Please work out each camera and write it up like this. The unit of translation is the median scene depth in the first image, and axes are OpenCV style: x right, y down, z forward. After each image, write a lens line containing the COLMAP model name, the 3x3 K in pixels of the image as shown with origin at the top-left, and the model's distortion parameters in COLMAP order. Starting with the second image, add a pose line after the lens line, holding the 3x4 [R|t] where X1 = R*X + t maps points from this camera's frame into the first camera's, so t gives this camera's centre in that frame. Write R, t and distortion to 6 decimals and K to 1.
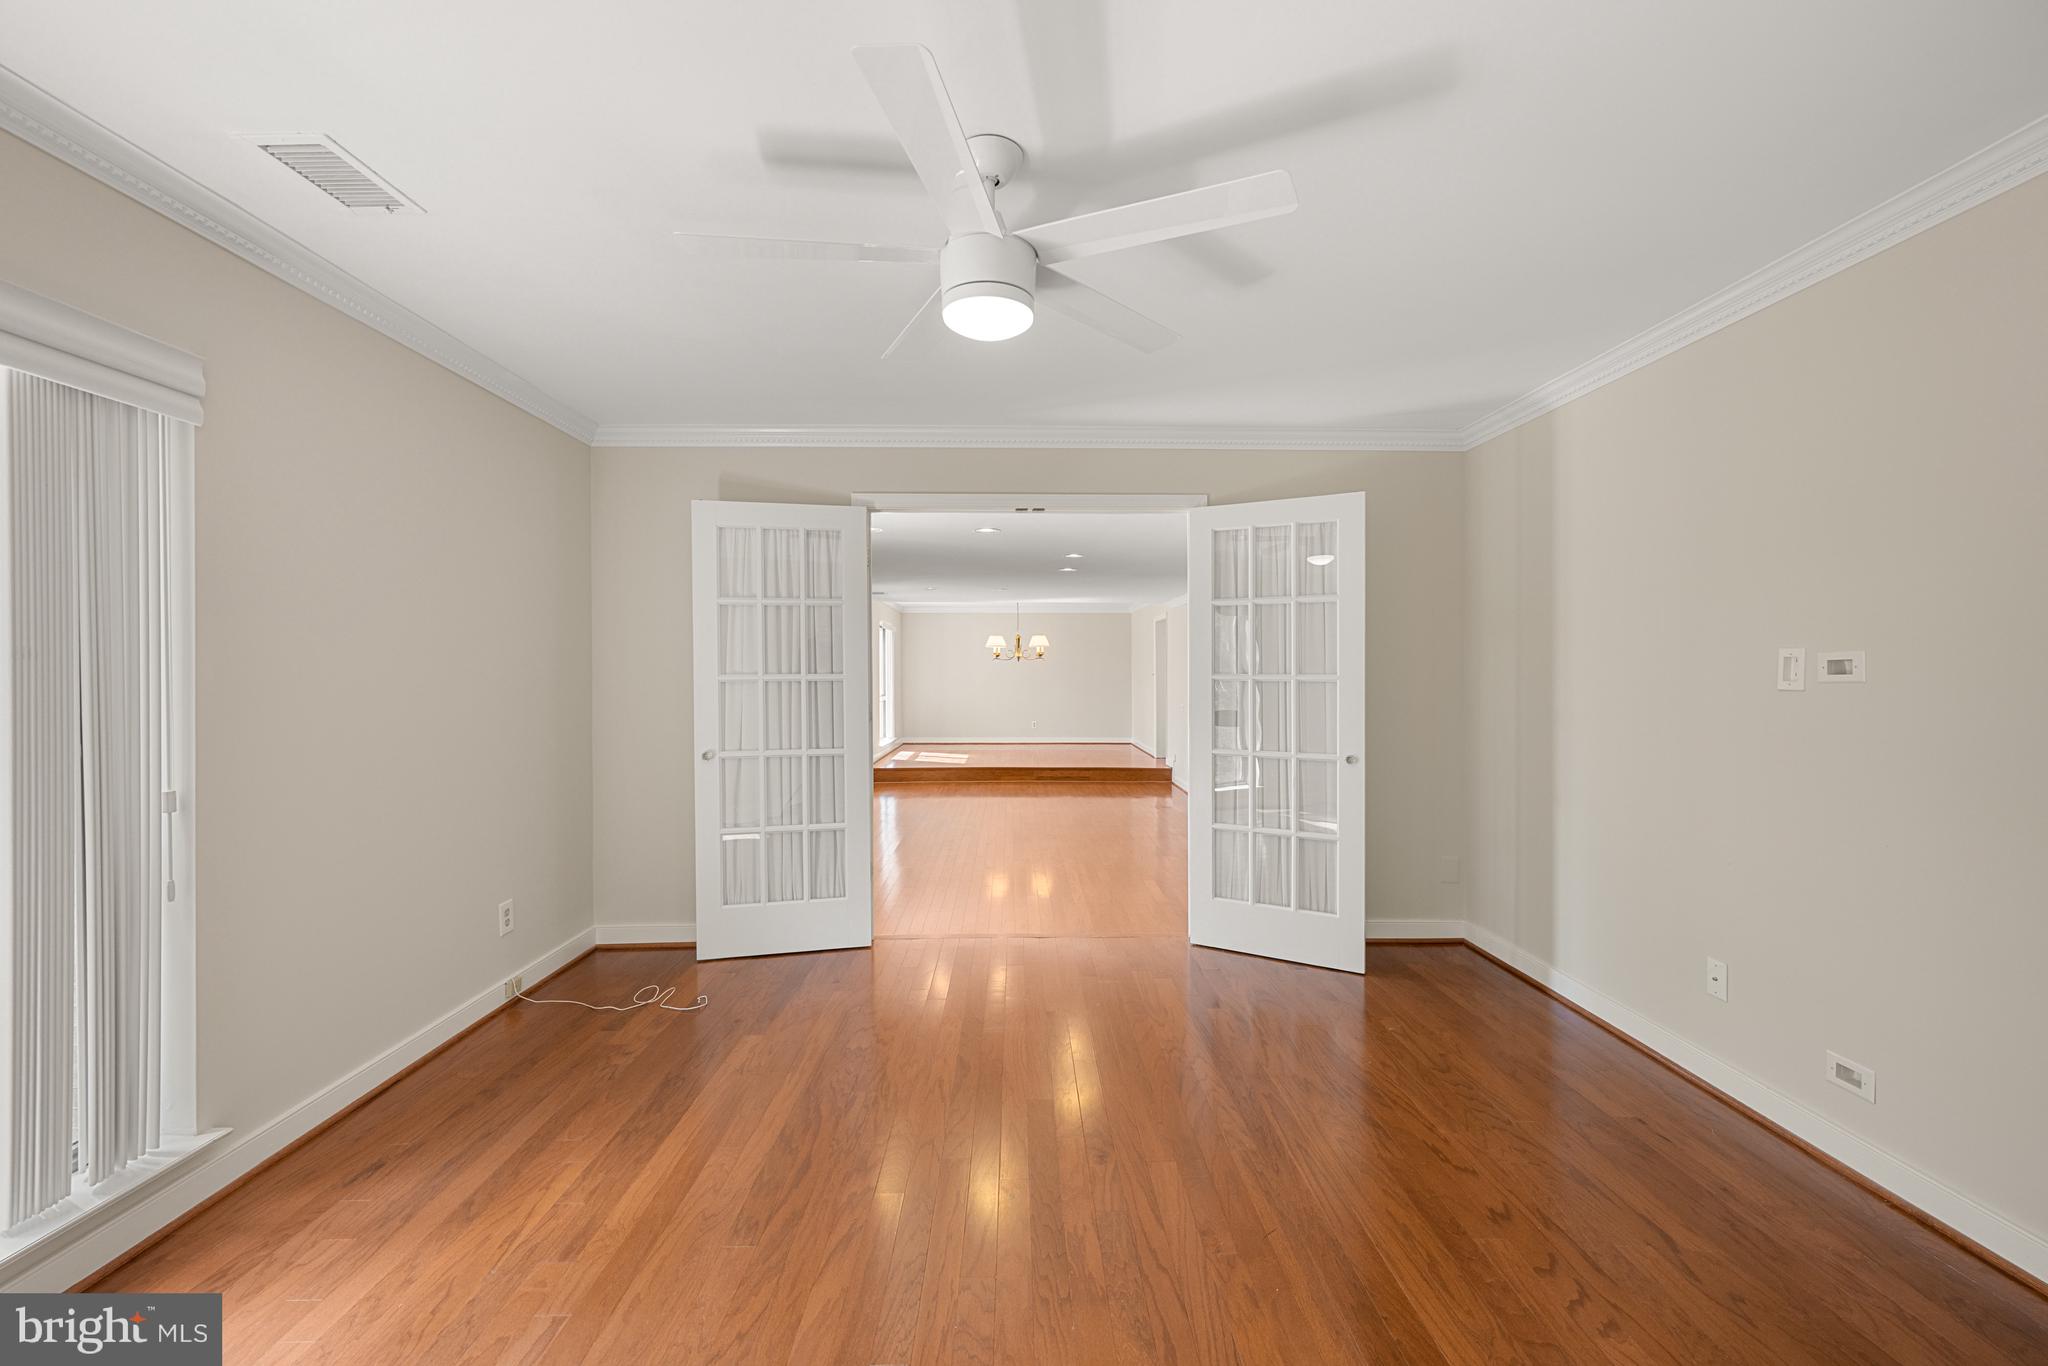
lens RADIAL K [[811.2, 0, 1024.0], [0, 811.2, 683.0], [0, 0, 1]] dist [-0.000665, 0.000238]
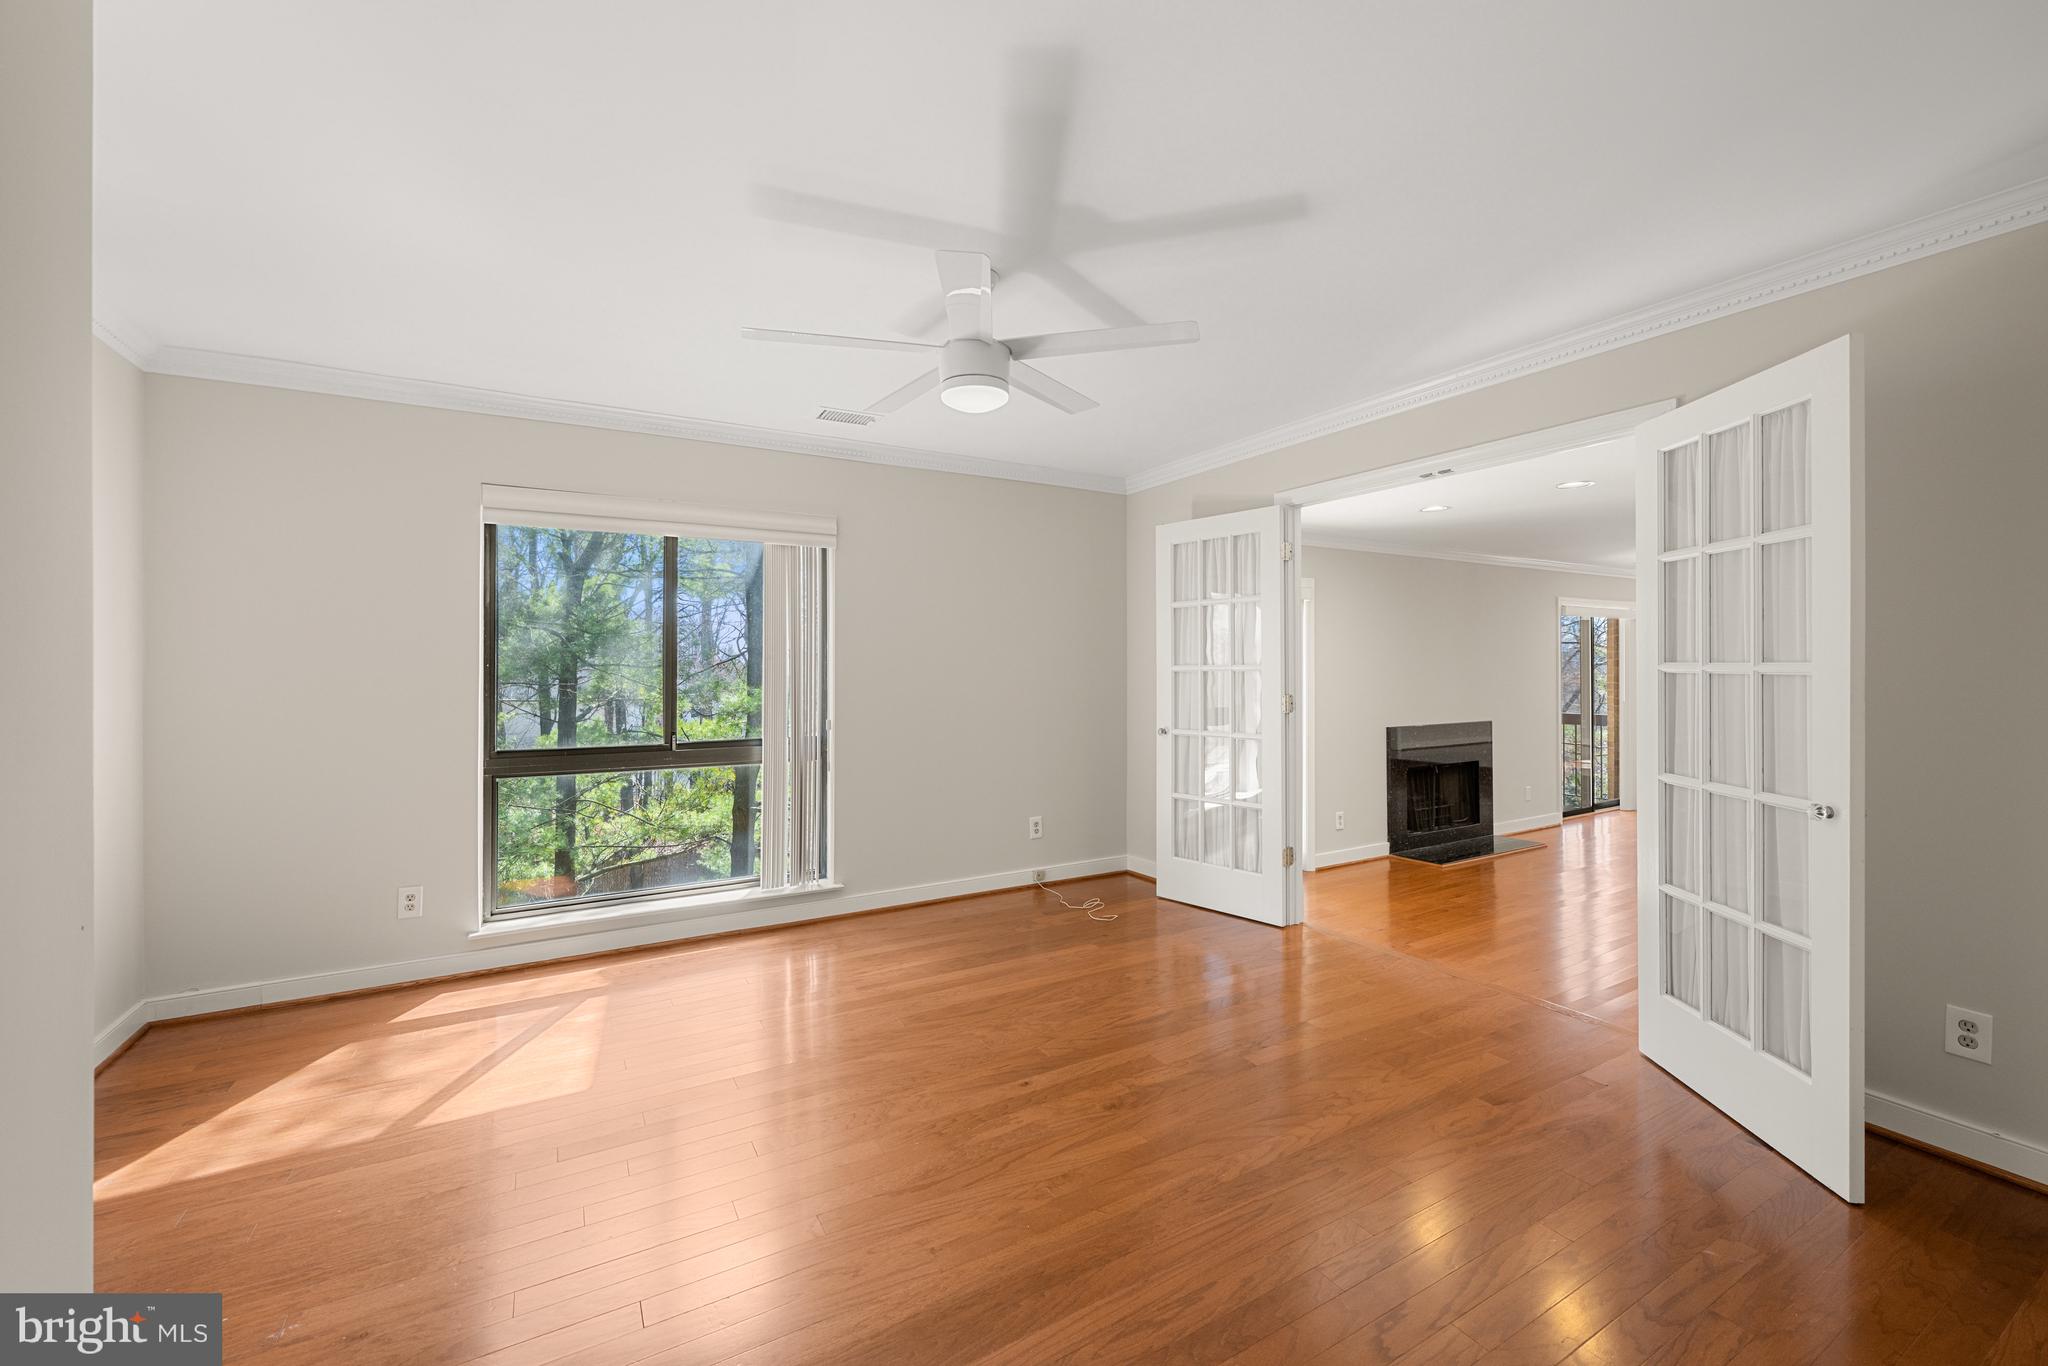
lens RADIAL K [[803.5, 0, 1020.4], [0, 803.5, 673.7], [0, 0, 1]] dist [-0.000279, 0.000066]
pose [[0.496629, 0.004217, -0.867953, 0.617707], [-0.007334, 0.999973, 0.000662, 0.002656], [0.867932, 0.006037, 0.496646, 0.224637]]
